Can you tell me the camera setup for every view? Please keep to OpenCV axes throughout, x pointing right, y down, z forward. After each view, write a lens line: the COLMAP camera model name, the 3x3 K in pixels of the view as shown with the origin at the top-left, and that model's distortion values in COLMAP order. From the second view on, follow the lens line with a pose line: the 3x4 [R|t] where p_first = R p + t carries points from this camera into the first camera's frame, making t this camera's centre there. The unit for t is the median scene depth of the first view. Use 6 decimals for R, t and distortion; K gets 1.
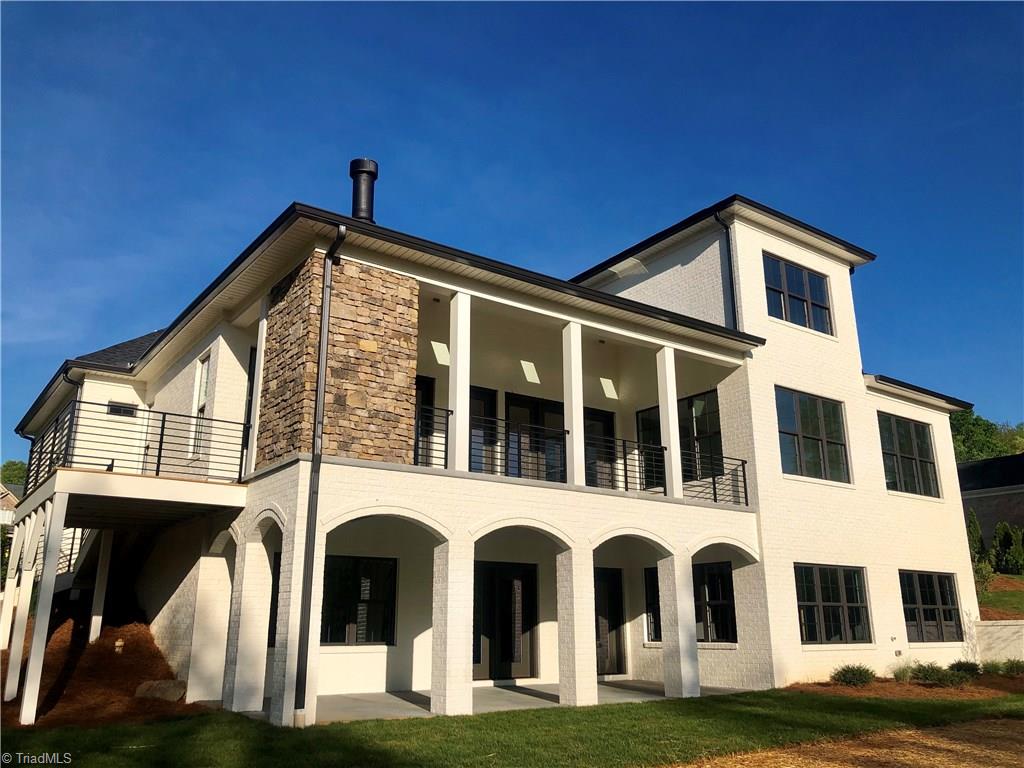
lens RADIAL K [[838.4, 0, 512.0], [0, 838.4, 384.0], [0, 0, 1]] dist [-0.002569, -0.004393]
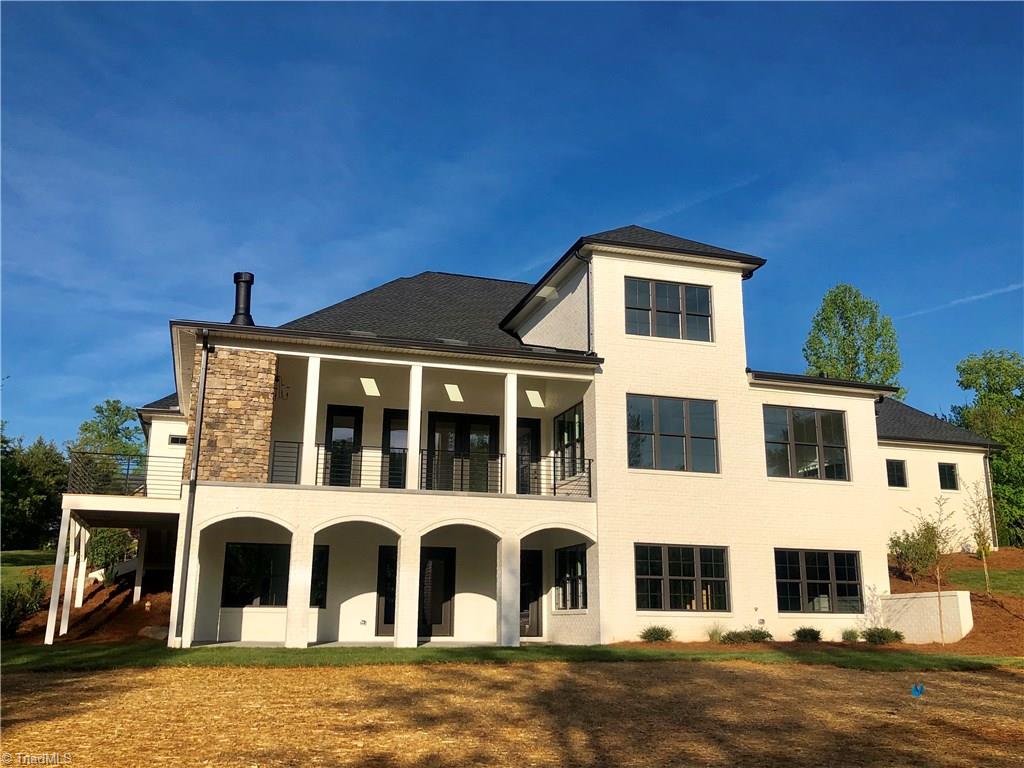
lens RADIAL K [[943.7, 0, 512.0], [0, 943.7, 384.0], [0, 0, 1]] dist [-0.007132, -0.011314]
pose [[0.945920, -0.069658, -0.316832, 0.605675], [0.081269, 0.996414, 0.023563, -0.059330], [0.314055, -0.048037, 0.948189, -0.318743]]
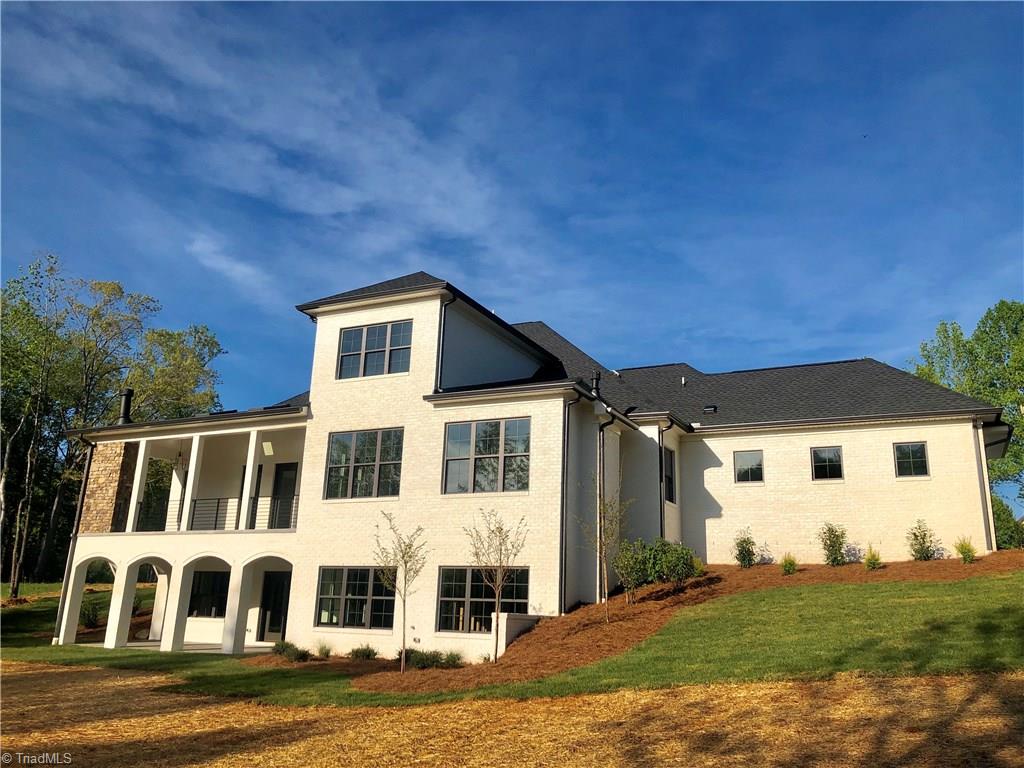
lens RADIAL K [[862.5, 0, 512.5], [0, 862.5, 362.4], [0, 0, 1]] dist [0.005224, -0.001459]
pose [[0.468758, -0.235768, -0.851281, 1.725830], [0.217435, 0.964866, -0.147495, 0.166090], [0.856147, -0.115959, 0.503553, 0.593512]]
